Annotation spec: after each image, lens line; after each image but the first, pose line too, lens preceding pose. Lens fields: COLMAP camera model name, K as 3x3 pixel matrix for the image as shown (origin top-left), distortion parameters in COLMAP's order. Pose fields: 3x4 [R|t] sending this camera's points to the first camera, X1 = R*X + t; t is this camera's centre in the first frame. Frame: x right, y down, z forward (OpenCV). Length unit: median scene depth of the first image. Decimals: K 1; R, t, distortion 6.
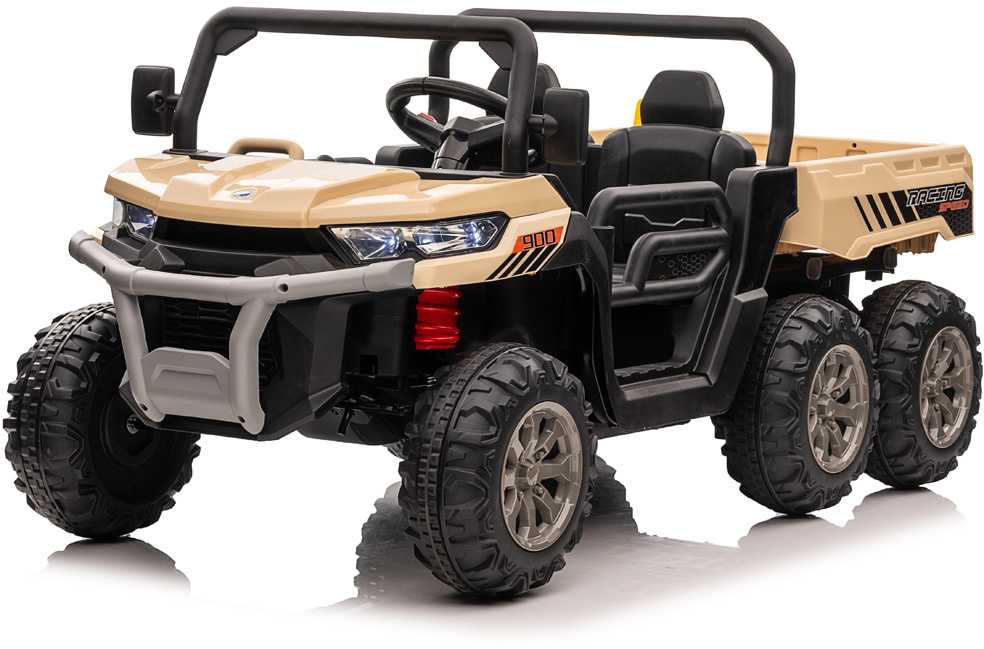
lens RADIAL K [[2728.7, 0, 492.0], [0, 2728.7, 324.5], [0, 0, 1]] dist [3.267379, -36.651556]
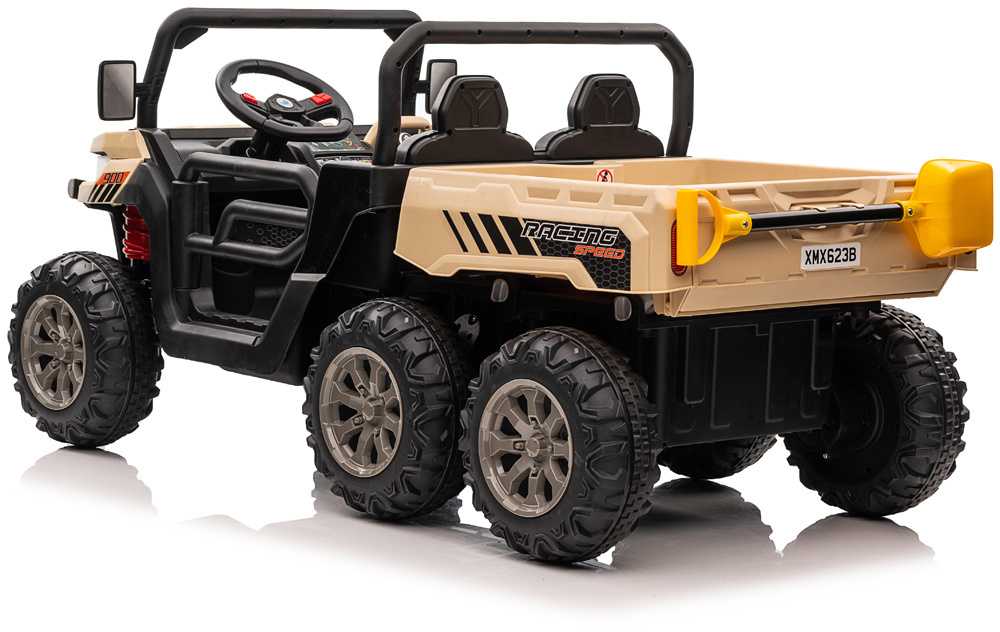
lens RADIAL K [[2726.7, 0, 500.0], [0, 2726.7, 316.0], [0, 0, 1]] dist [0.086106, 0.175011]
pose [[-0.252921, 0.087517, -0.963520, 1.012967], [-0.135818, 0.982826, 0.124922, -0.127648], [0.957906, 0.162459, -0.236691, 1.251246]]
